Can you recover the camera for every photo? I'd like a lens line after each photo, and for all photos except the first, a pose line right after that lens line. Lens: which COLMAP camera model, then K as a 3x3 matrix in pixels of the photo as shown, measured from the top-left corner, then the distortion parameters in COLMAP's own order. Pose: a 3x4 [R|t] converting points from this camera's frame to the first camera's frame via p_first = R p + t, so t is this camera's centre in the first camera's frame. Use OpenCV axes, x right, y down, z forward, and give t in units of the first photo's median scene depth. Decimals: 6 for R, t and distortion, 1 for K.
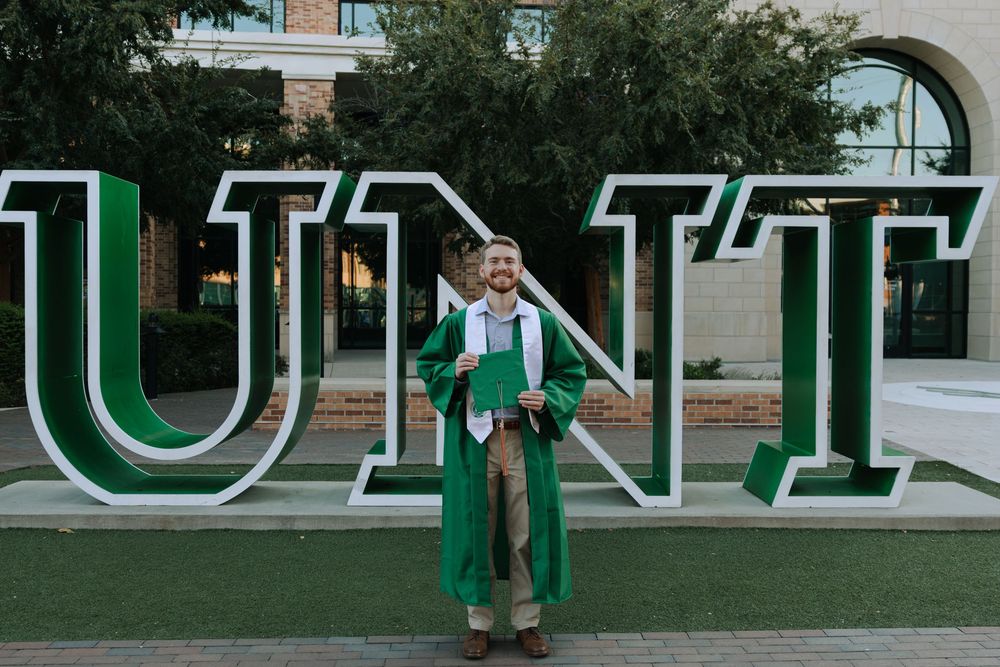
lens RADIAL K [[1100.6, 0, 496.3], [0, 1100.6, 327.1], [0, 0, 1]] dist [0.001740, 0.000000]
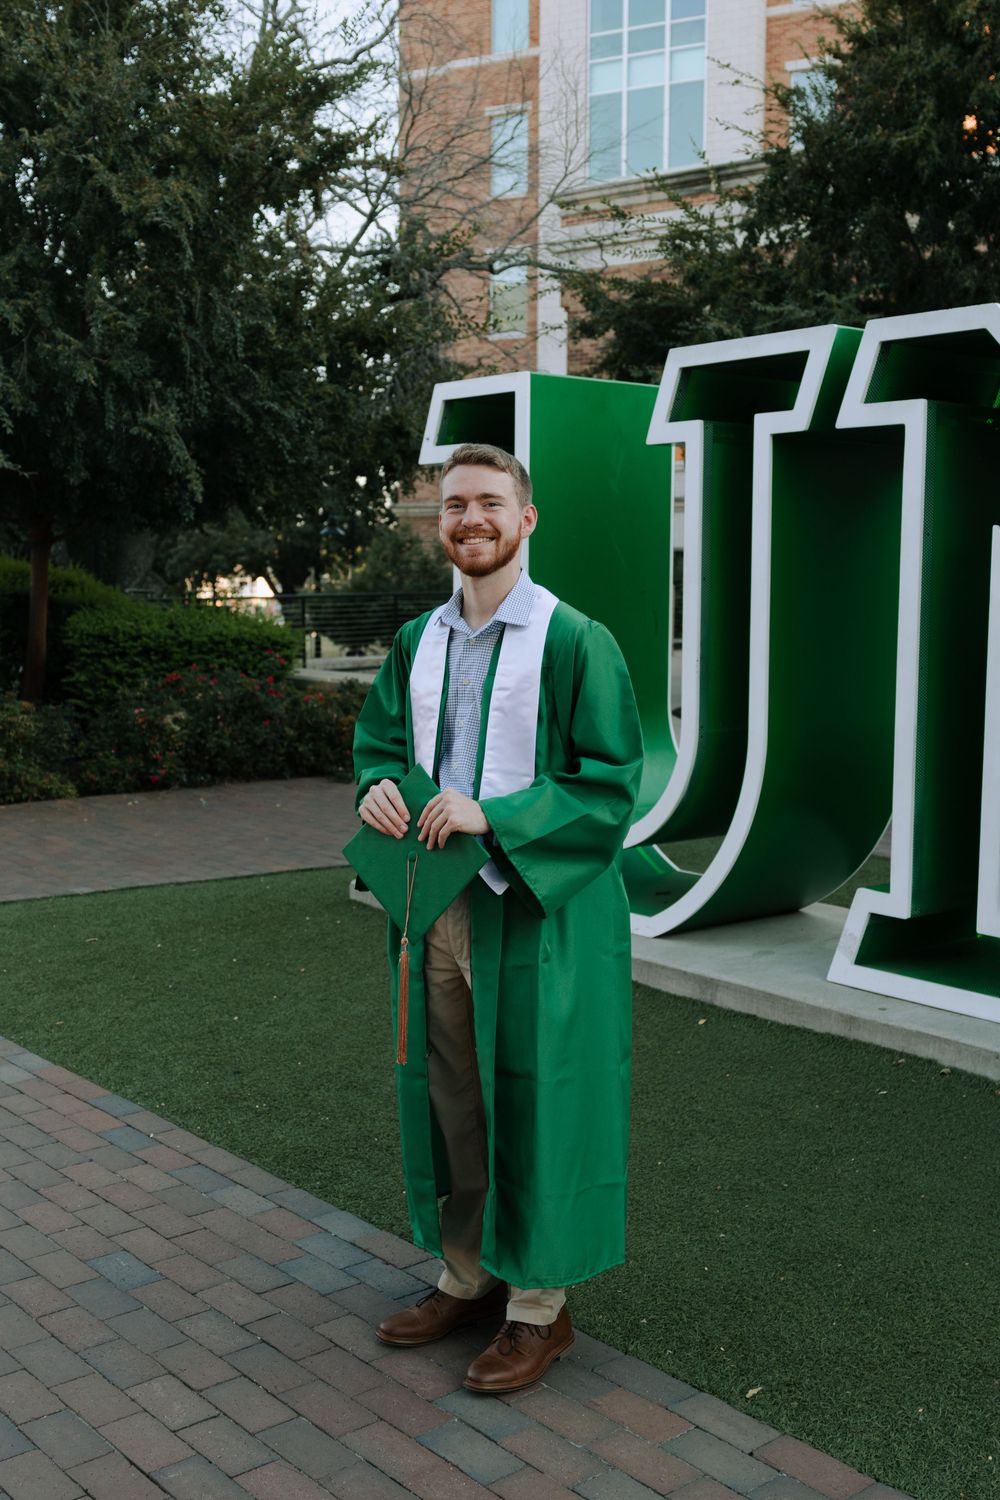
lens RADIAL K [[1650.9, 0, 510.3], [0, 1650.9, 744.3], [0, 0, 1]] dist [0.001740, 0.000000]
pose [[0.626894, 0.077823, -0.775208, 0.366478], [-0.015866, 0.996068, 0.087164, -0.013840], [0.778943, -0.042344, 0.625664, 0.403719]]
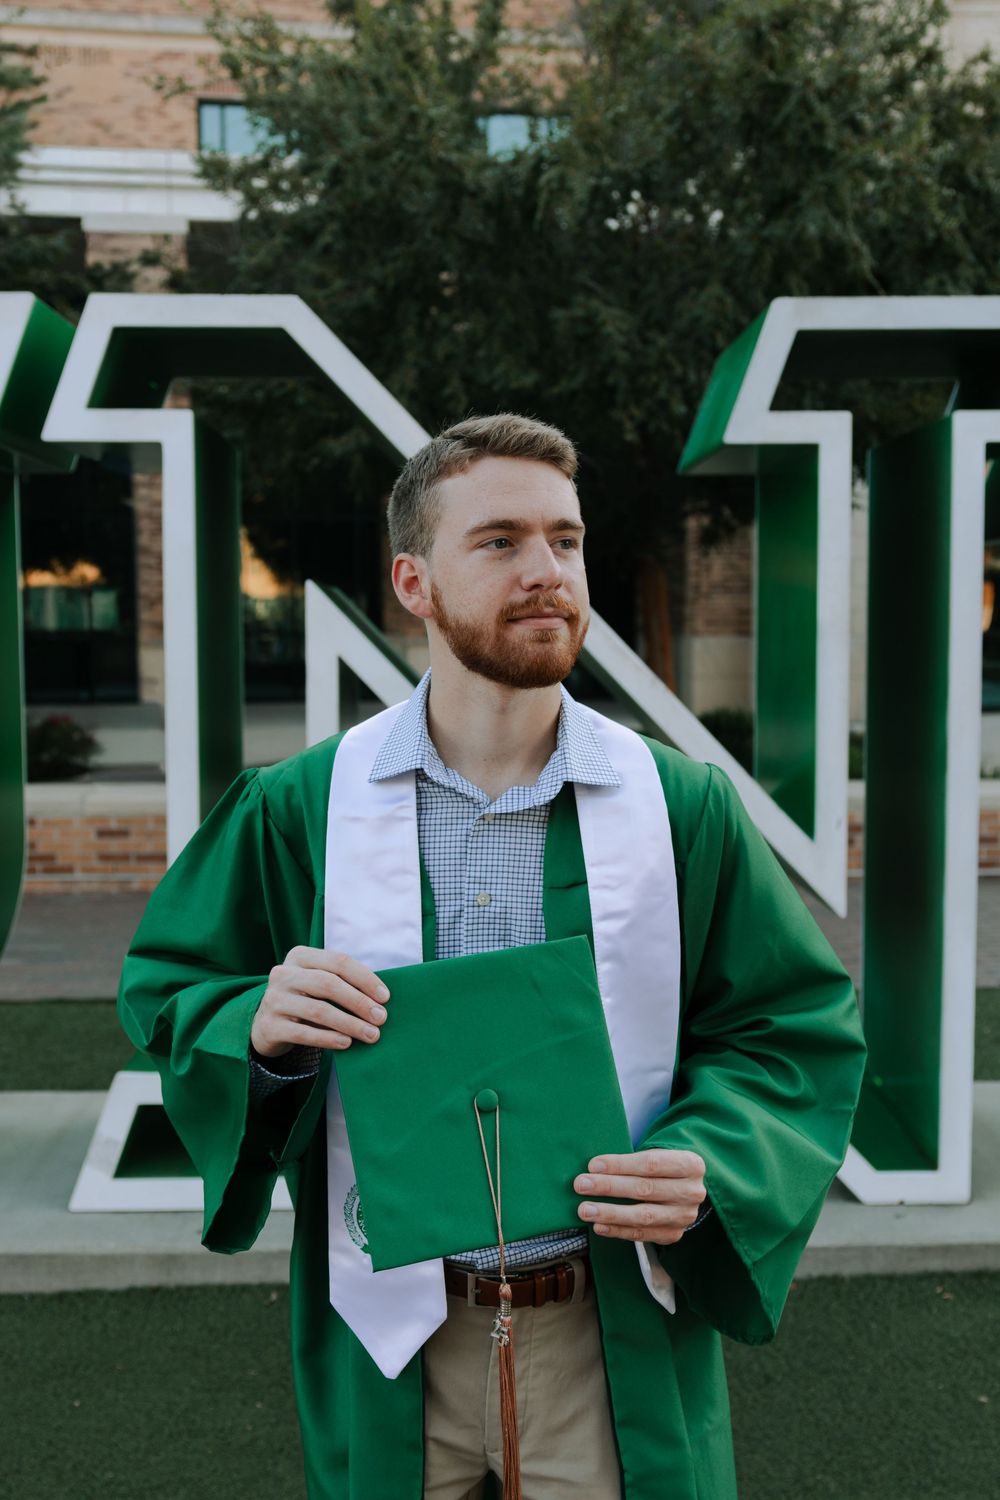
lens RADIAL K [[1650.9, 0, 485.0], [0, 1650.9, 771.0], [0, 0, 1]] dist [0.001740, 0.000000]
pose [[0.999940, -0.008606, 0.006795, 0.000894], [0.008097, 0.997393, 0.071705, -0.024663], [-0.007394, -0.071645, 0.997403, 0.455435]]
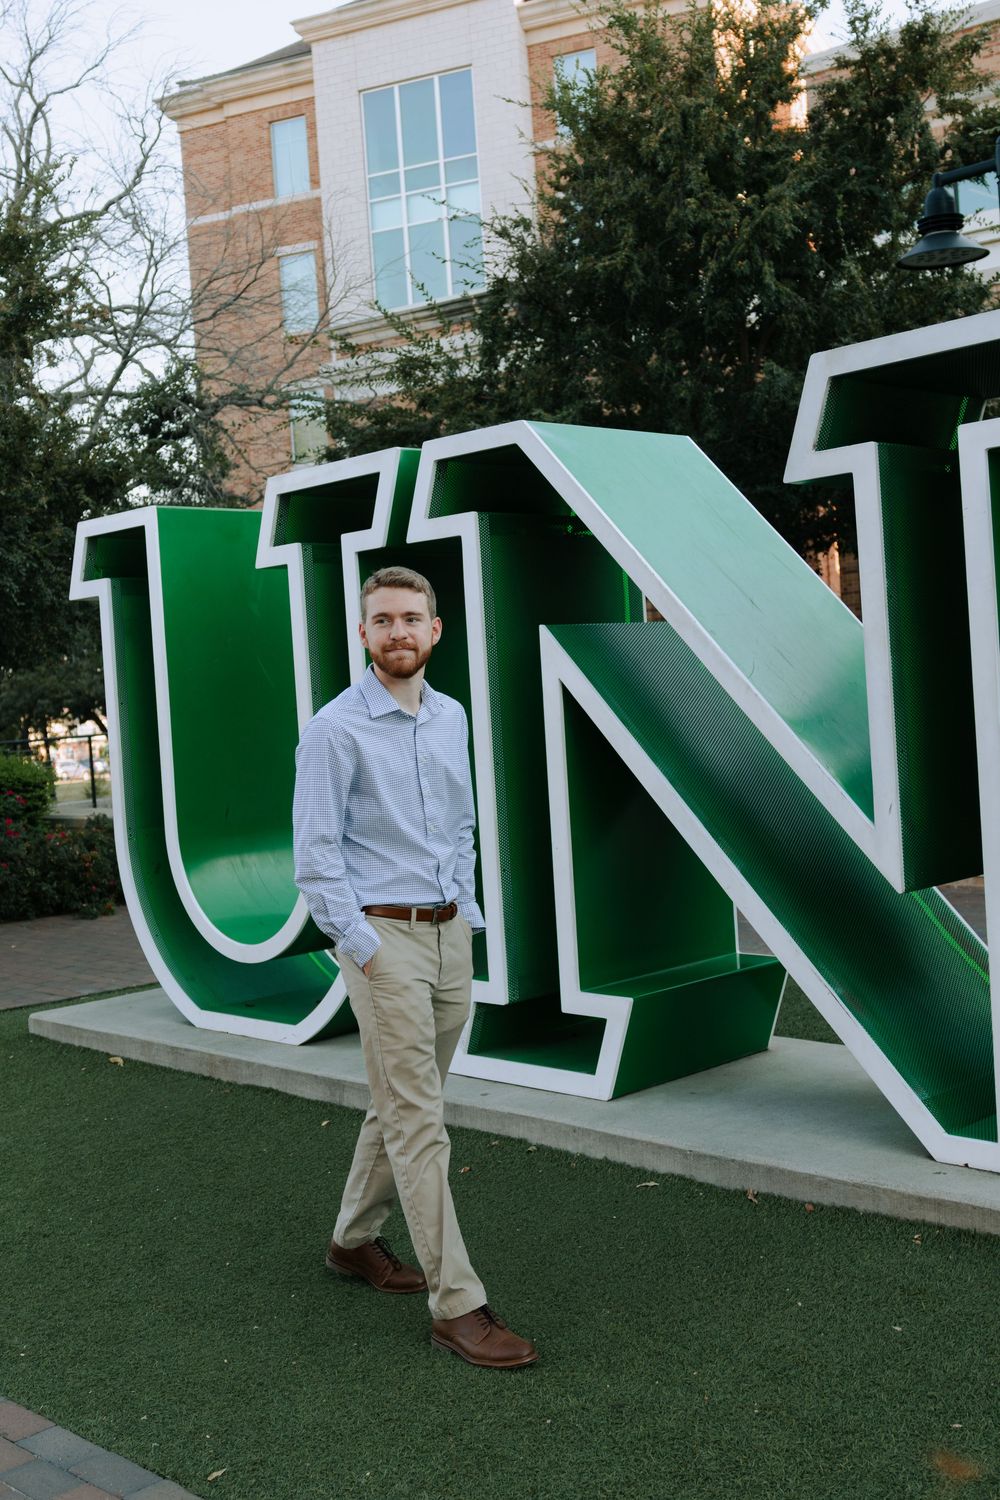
lens RADIAL K [[1650.9, 0, 502.2], [0, 1650.9, 740.7], [0, 0, 1]] dist [0.001740, 0.000000]
pose [[0.688673, -0.026323, -0.724594, 0.470011], [0.053404, 0.998468, 0.014484, -0.008175], [0.723103, -0.048671, 0.689023, 0.477606]]
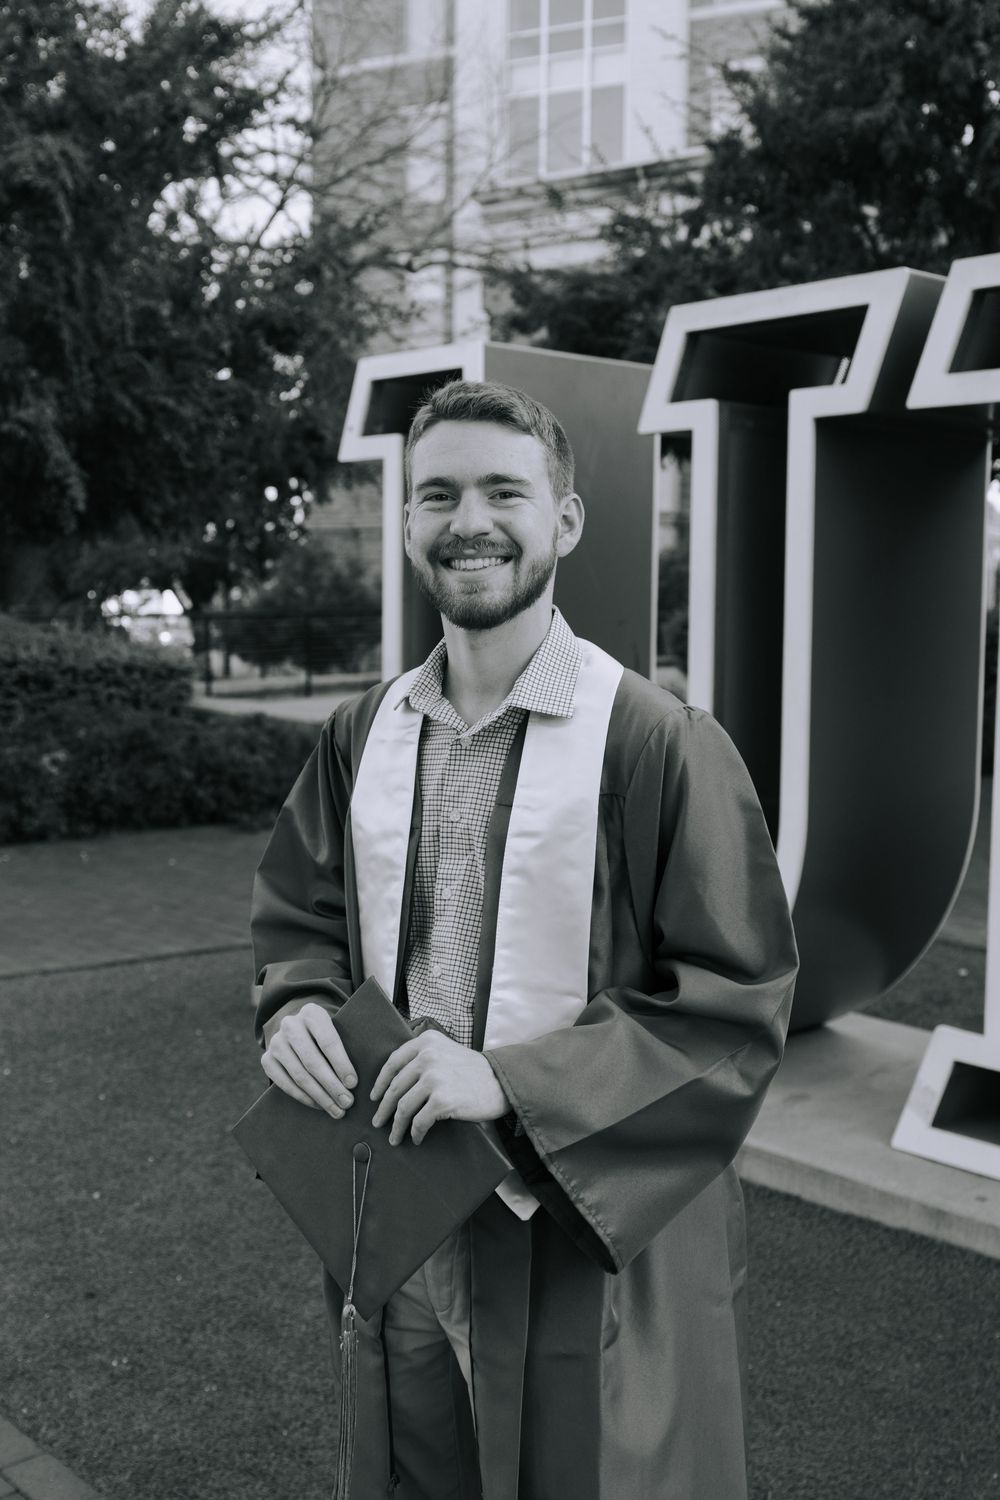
lens RADIAL K [[1650.9, 0, 496.4], [0, 1650.9, 740.8], [0, 0, 1]] dist [0.001740, 0.000000]
pose [[0.662156, 0.068763, -0.746204, 0.196629], [-0.018851, 0.996994, 0.075146, -0.021300], [0.749129, -0.035691, 0.661462, 0.517956]]
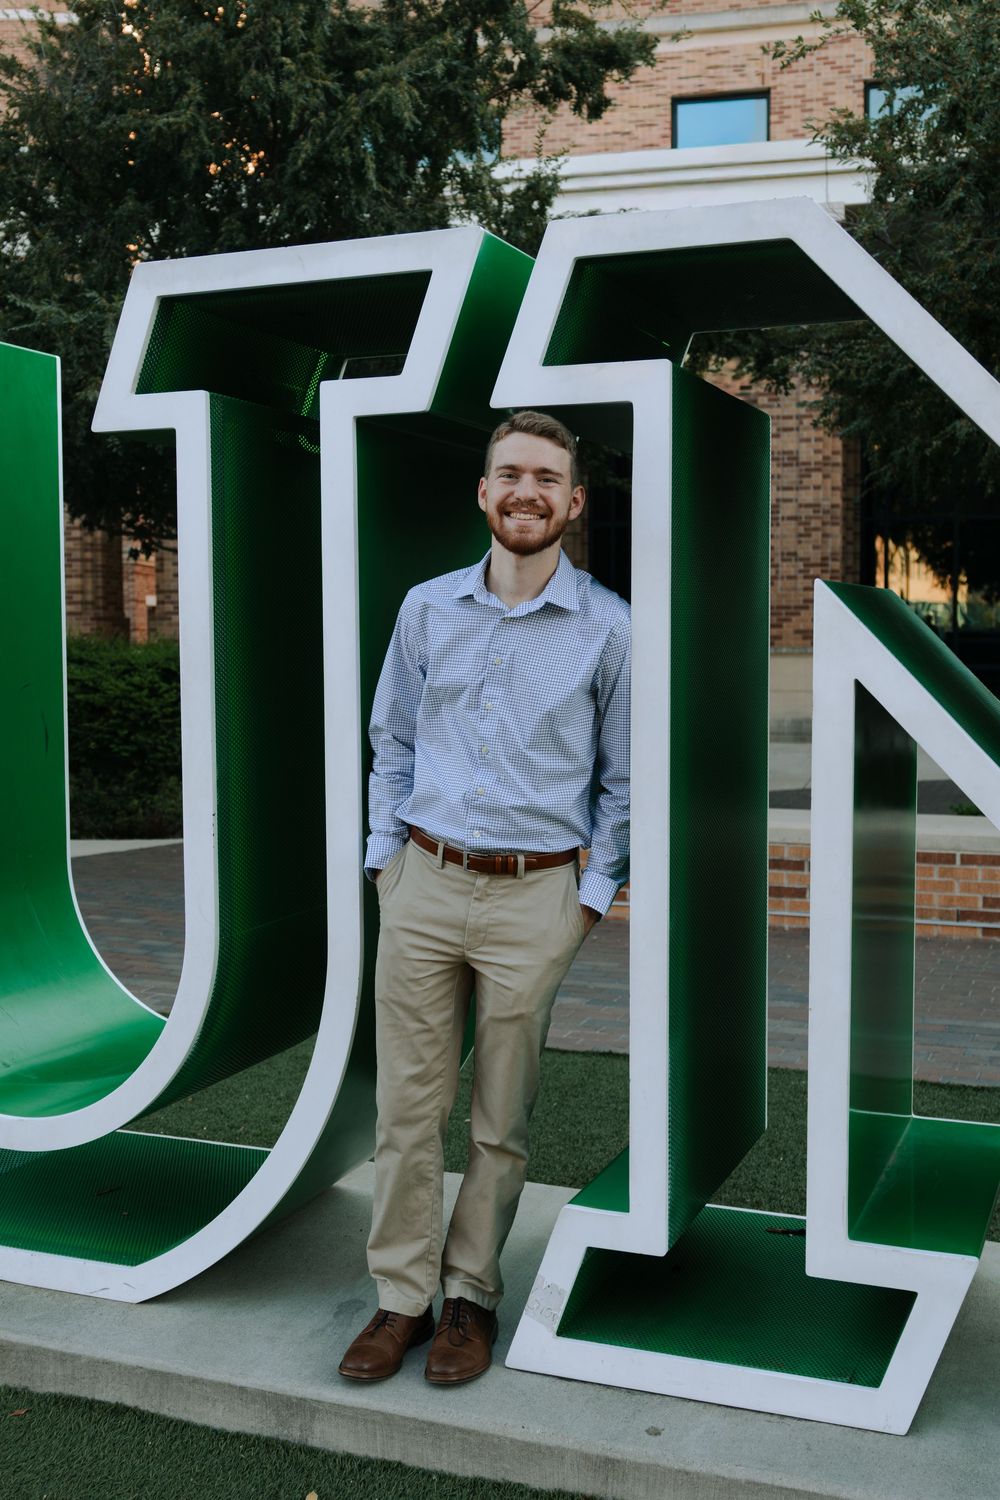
lens RADIAL K [[1650.9, 0, 498.4], [0, 1650.9, 742.6], [0, 0, 1]] dist [0.001740, 0.000000]
pose [[0.925198, 0.017440, -0.379084, 0.029228], [0.001042, 0.998823, 0.048495, -0.027888], [0.379483, -0.045263, 0.924091, 0.596746]]
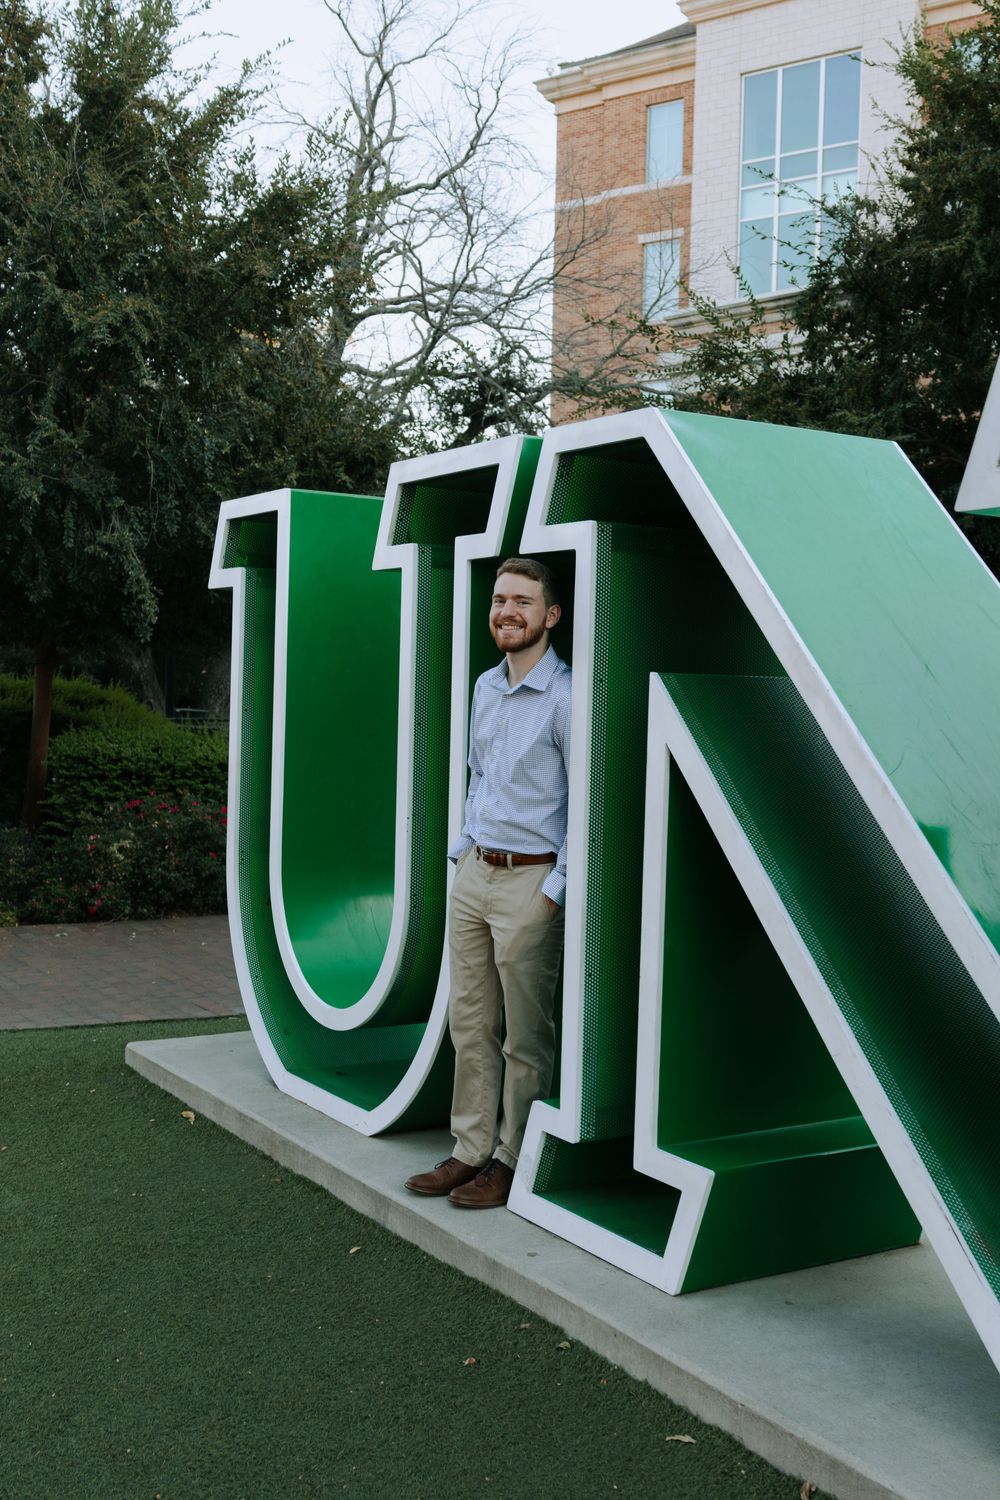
lens RADIAL K [[1650.9, 0, 494.8], [0, 1650.9, 747.3], [0, 0, 1]] dist [0.001740, 0.000000]
pose [[0.517941, 0.037501, -0.854594, 0.411010], [-0.039100, 0.999032, 0.020142, -0.031548], [0.854522, 0.022982, 0.518907, 0.657942]]
